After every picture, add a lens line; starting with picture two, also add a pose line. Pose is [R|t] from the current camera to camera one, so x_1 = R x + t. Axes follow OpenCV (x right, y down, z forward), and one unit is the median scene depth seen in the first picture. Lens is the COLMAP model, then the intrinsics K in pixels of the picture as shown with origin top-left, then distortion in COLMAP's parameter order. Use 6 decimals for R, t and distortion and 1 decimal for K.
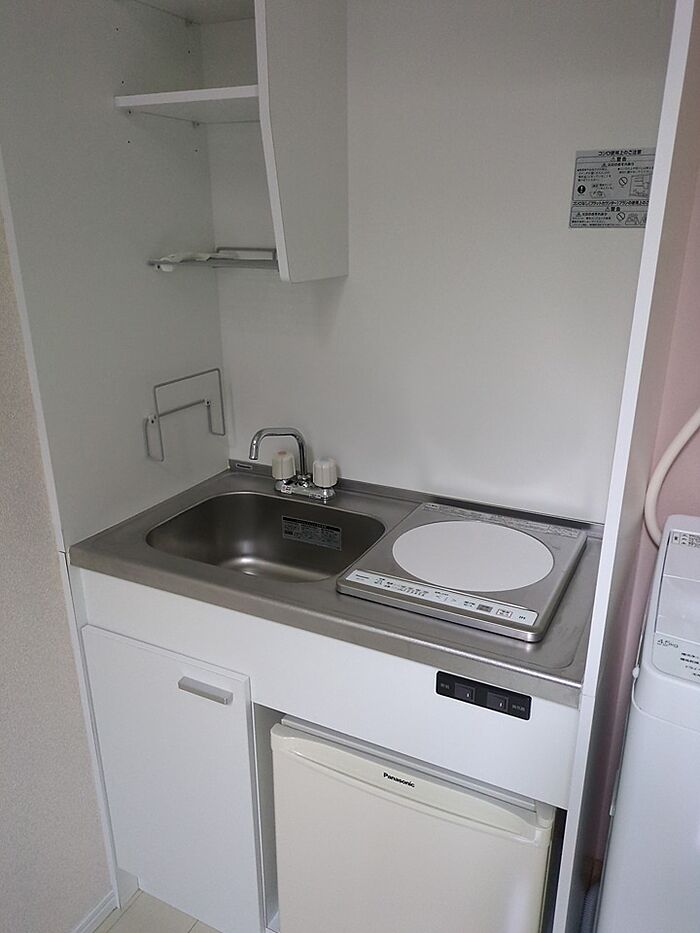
lens RADIAL K [[700.7, 0, 368.0], [0, 700.7, 468.1], [0, 0, 1]] dist [0.034698, -0.002309]
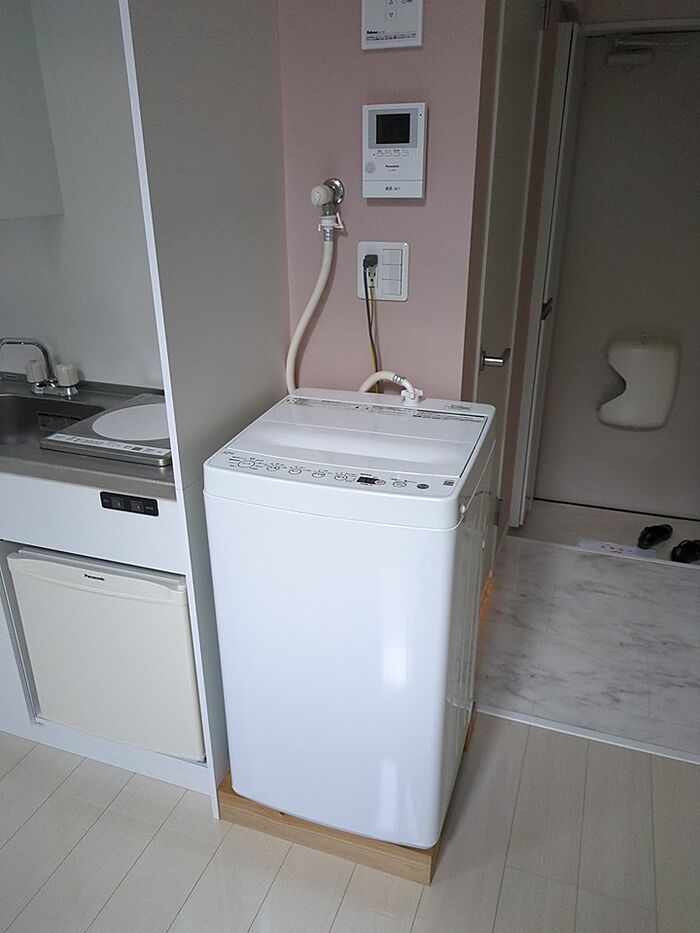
lens RADIAL K [[700.7, 0, 368.0], [0, 700.7, 468.1], [0, 0, 1]] dist [0.034698, -0.002309]
pose [[0.992001, -0.049490, 0.116122, 0.398683], [0.042051, 0.996955, 0.065663, 0.140505], [-0.119018, -0.060255, 0.991062, -0.415972]]
